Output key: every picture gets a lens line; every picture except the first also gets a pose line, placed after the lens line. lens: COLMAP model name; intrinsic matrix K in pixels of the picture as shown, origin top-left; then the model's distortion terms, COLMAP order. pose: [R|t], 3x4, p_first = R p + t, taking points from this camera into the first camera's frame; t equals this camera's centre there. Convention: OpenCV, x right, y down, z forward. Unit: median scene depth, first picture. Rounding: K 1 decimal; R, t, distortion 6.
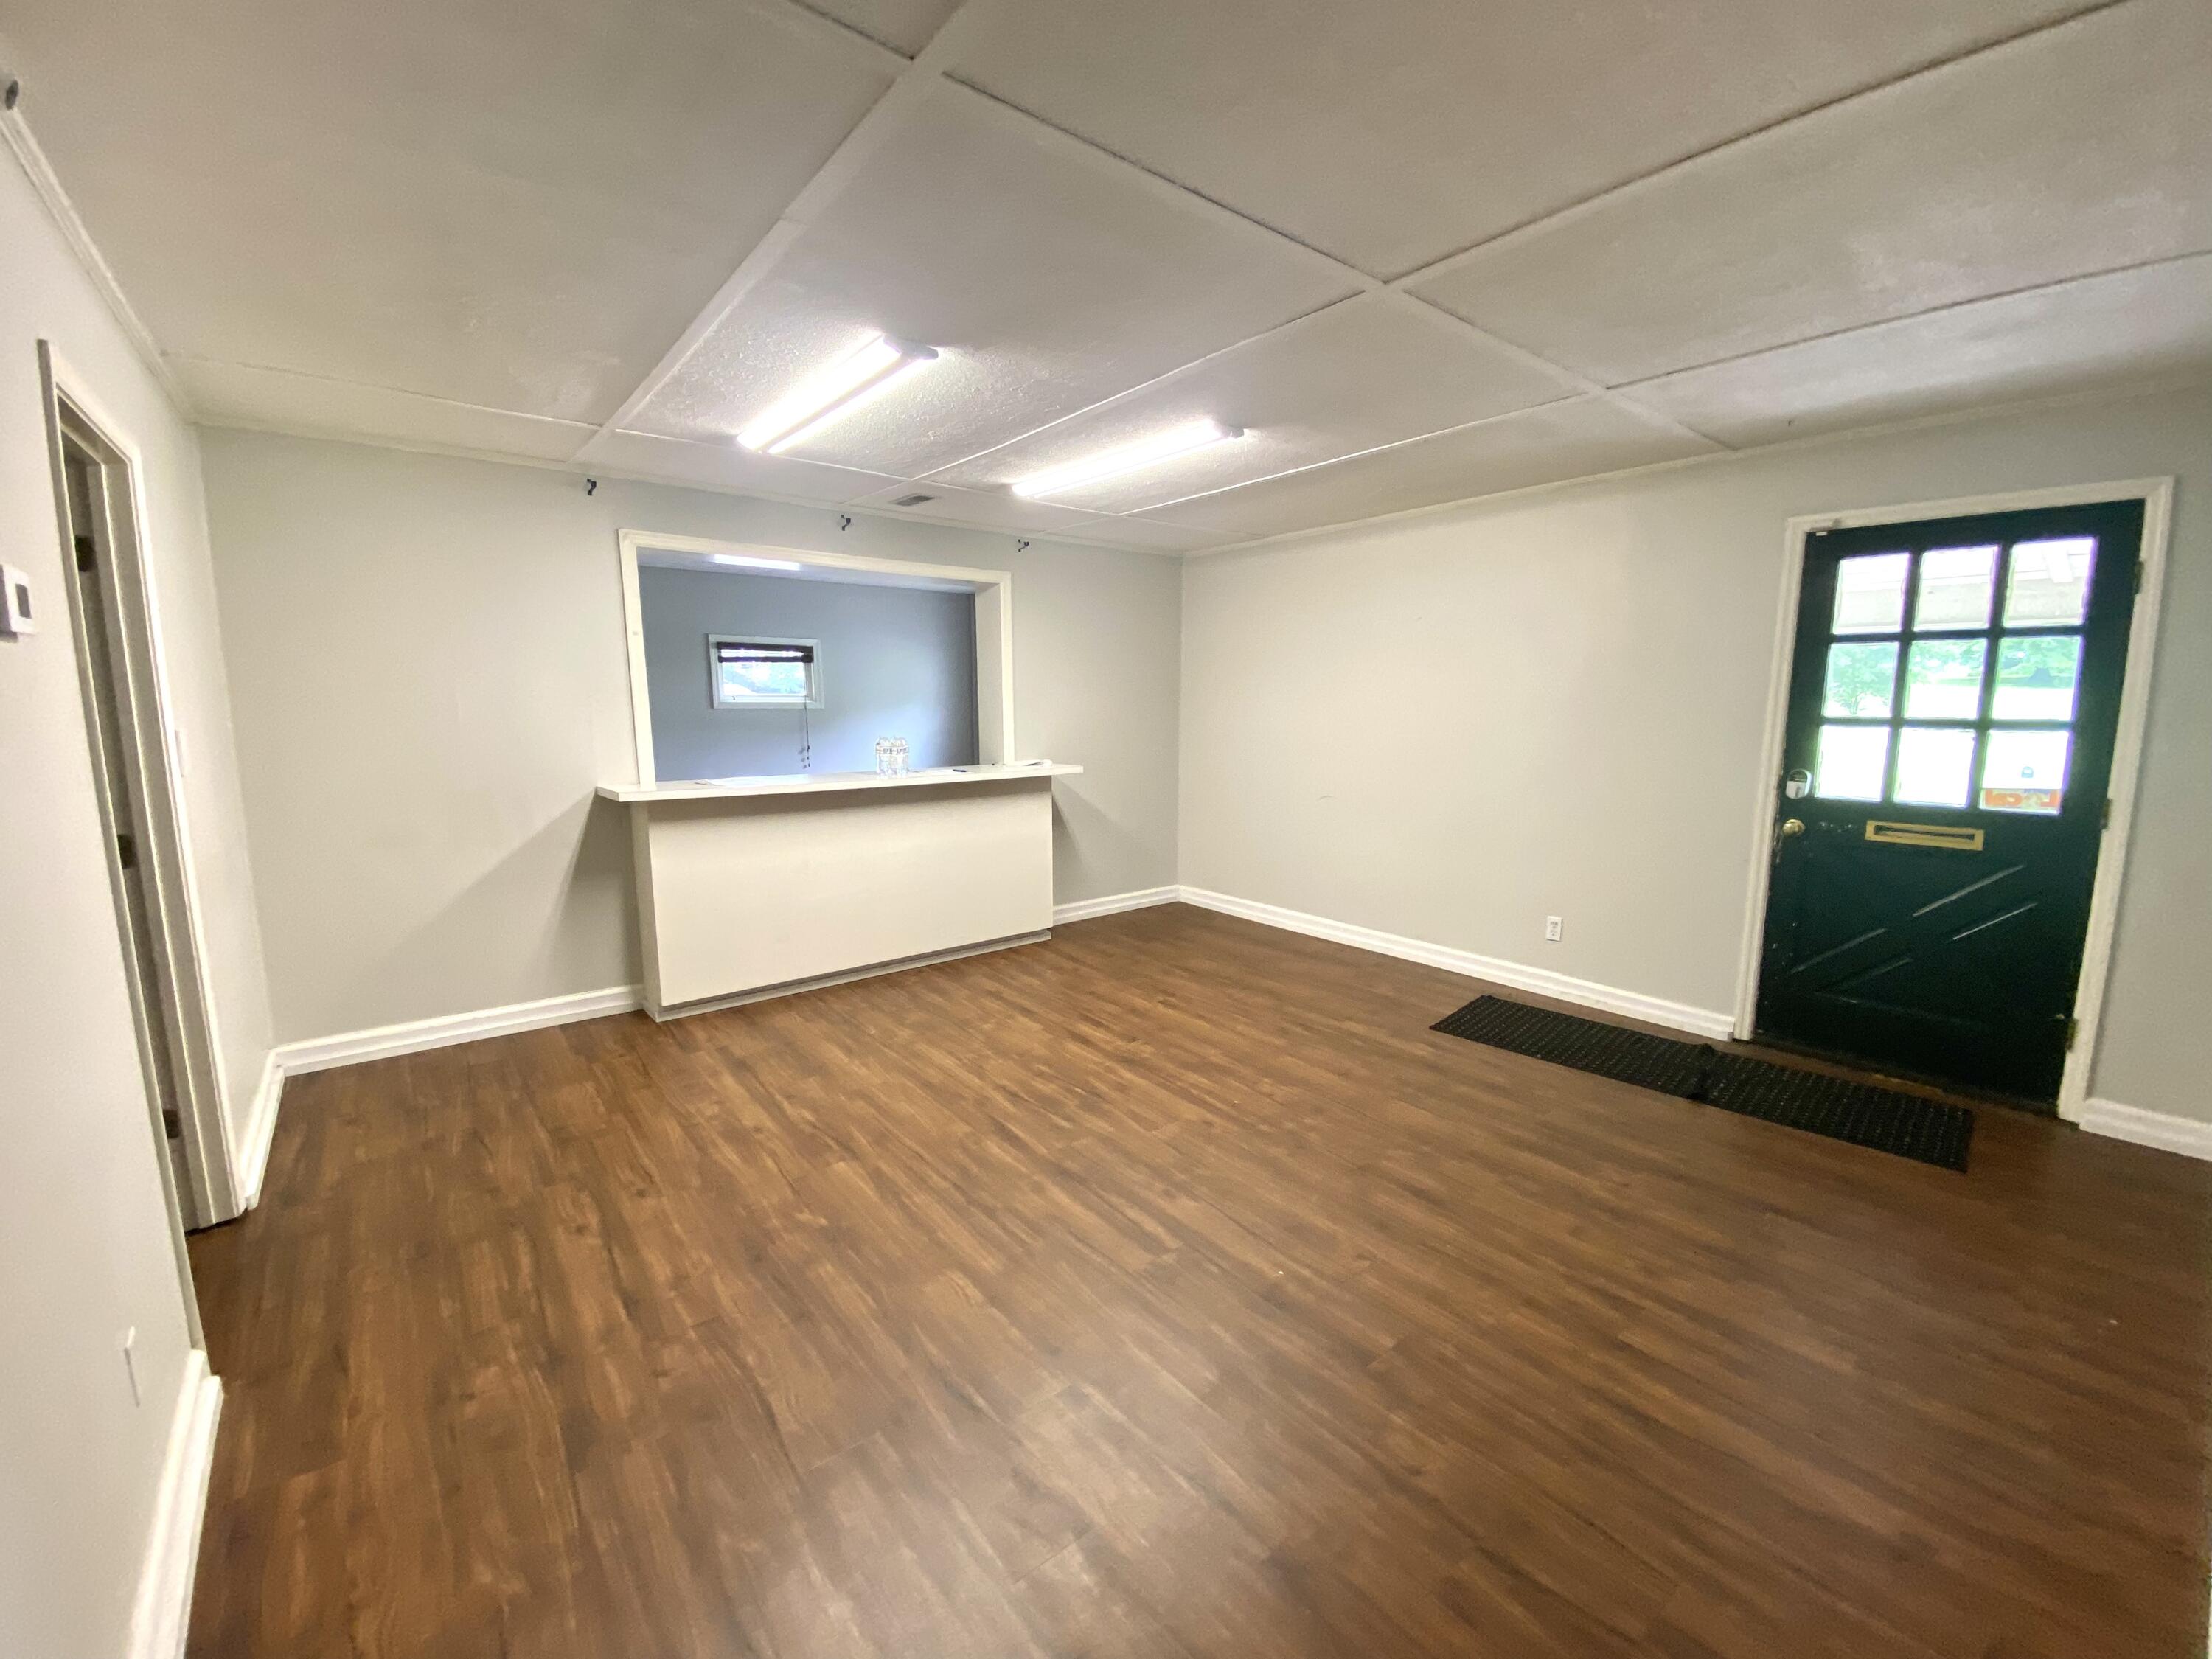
lens RADIAL K [[911.5, 0, 1108.1], [0, 911.5, 834.2], [0, 0, 1]] dist [0.002537, 0.000219]
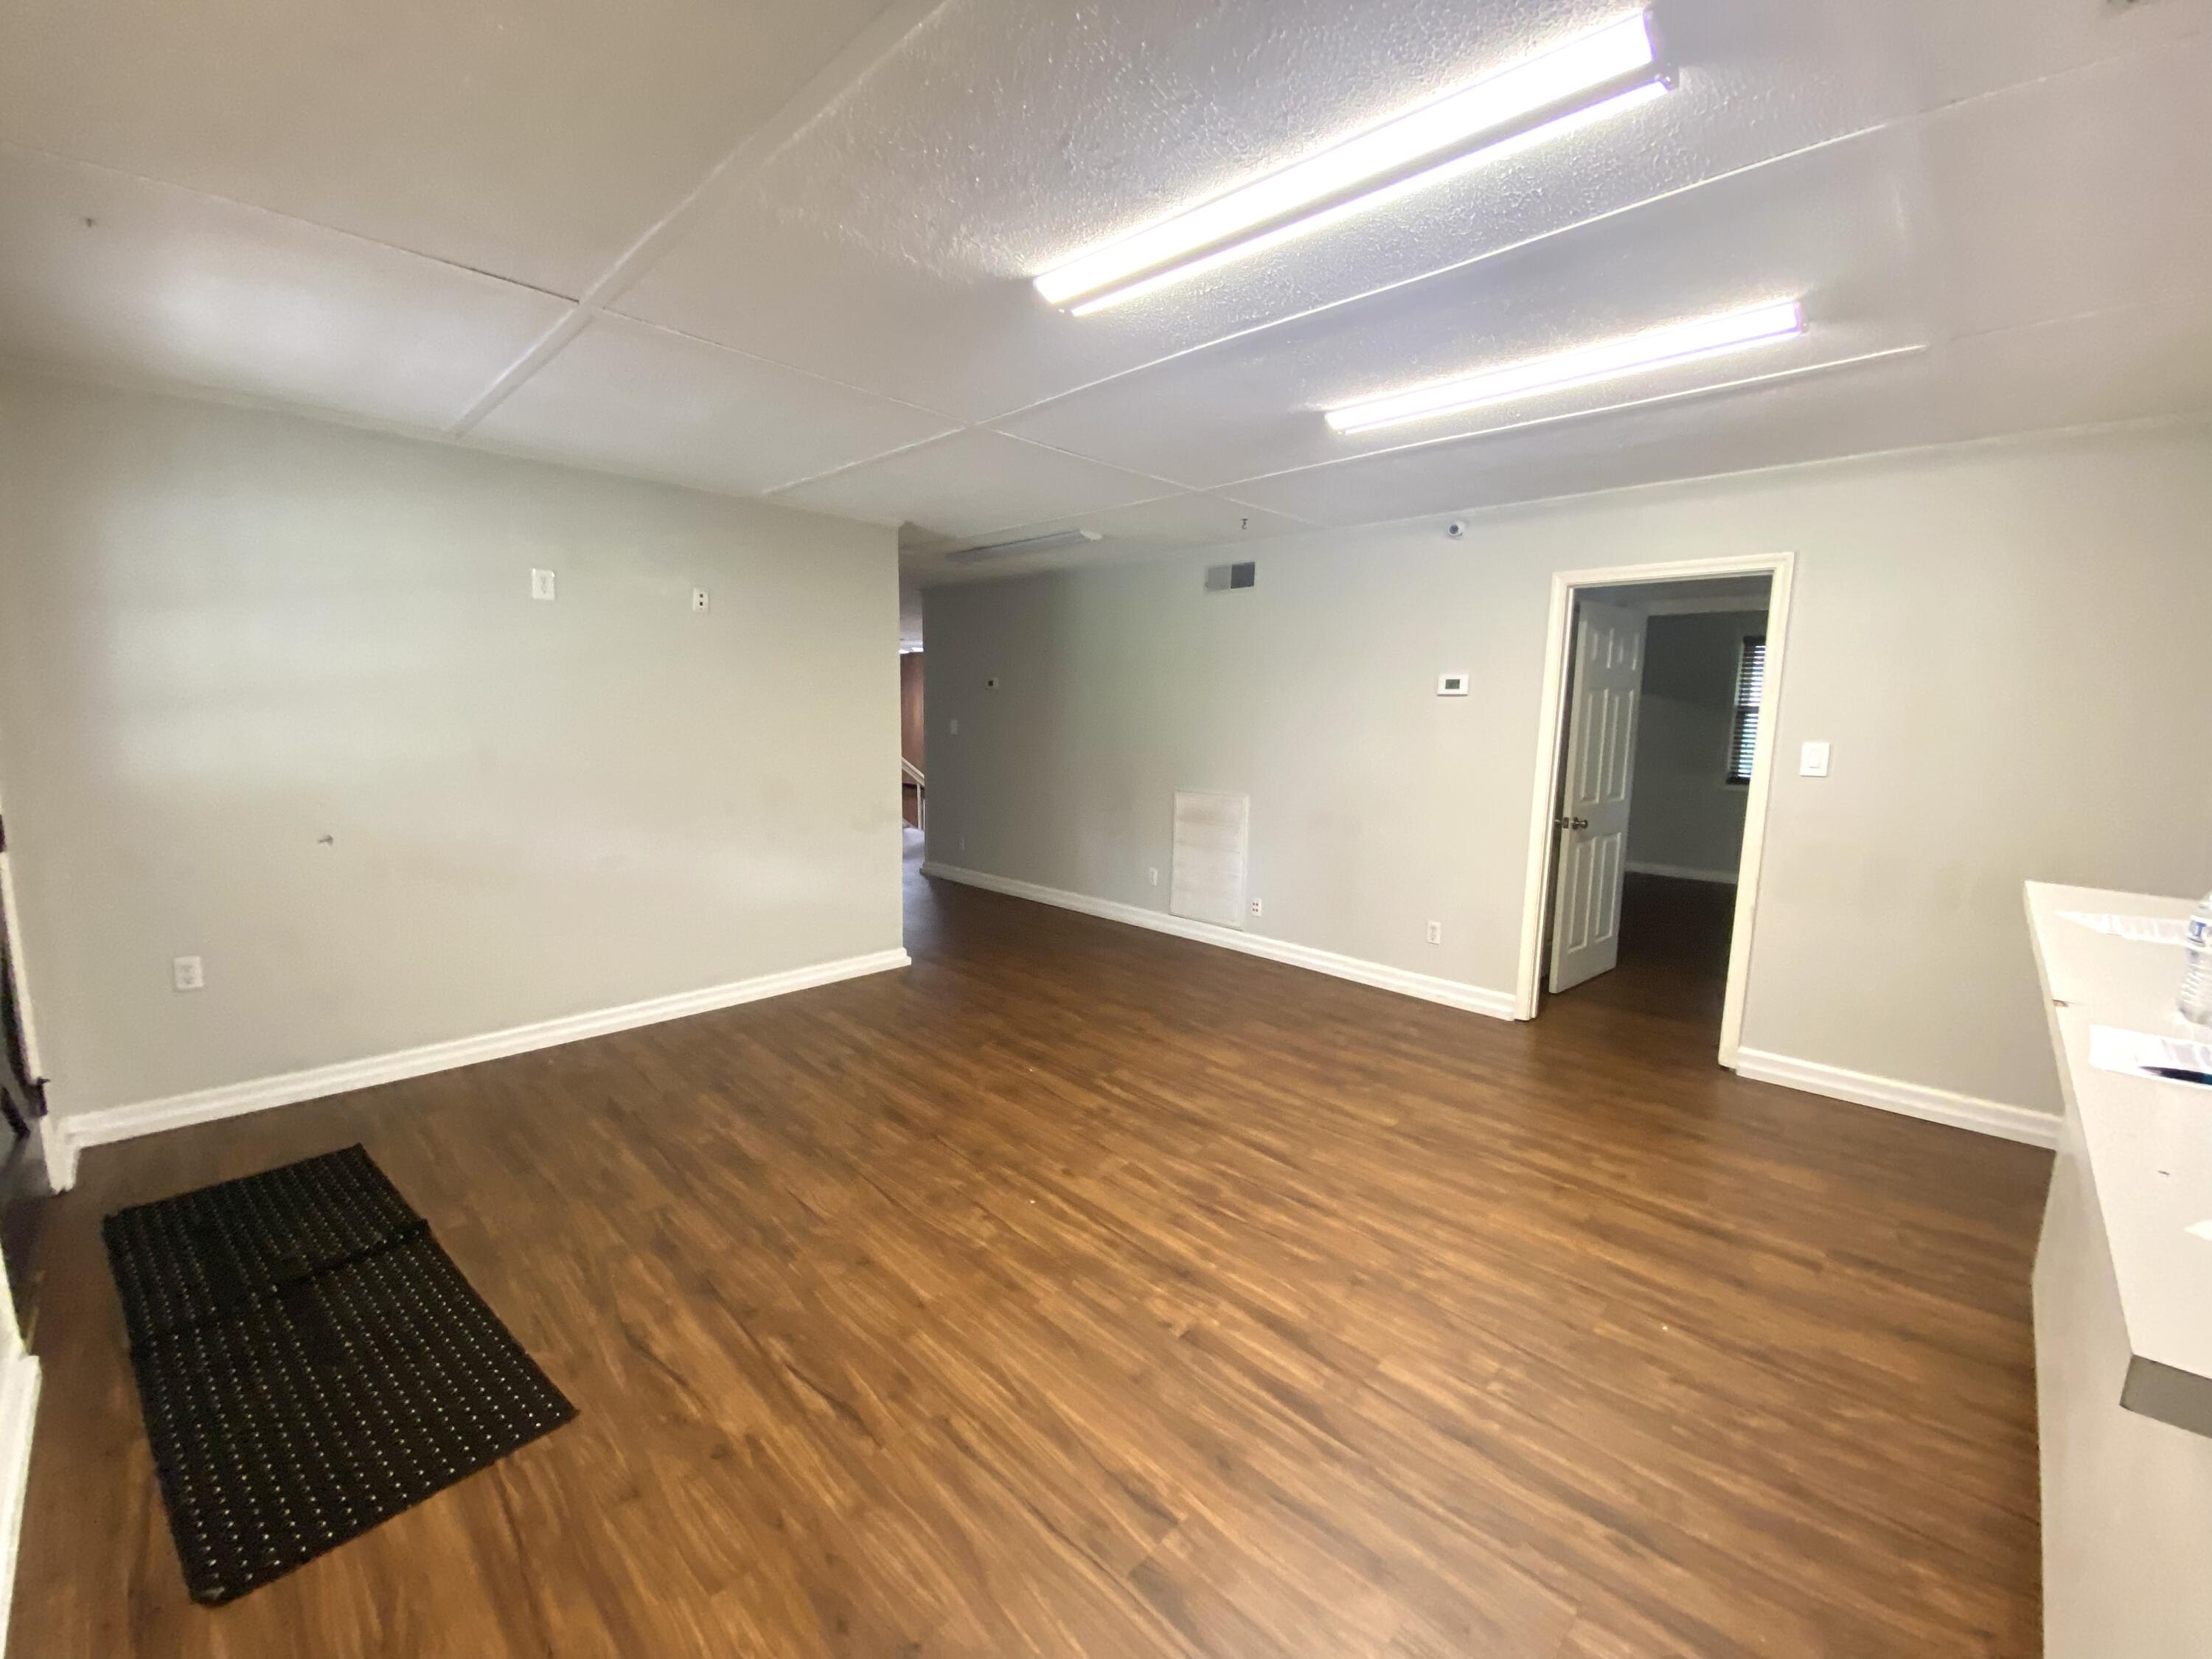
lens RADIAL K [[911.5, 0, 1106.3], [0, 911.5, 822.6], [0, 0, 1]] dist [0.002537, 0.000219]
pose [[-0.993520, 0.000285, -0.113657, 0.162014], [-0.030977, 0.961459, 0.273197, -0.252299], [0.109354, 0.274947, -0.955220, 1.644061]]
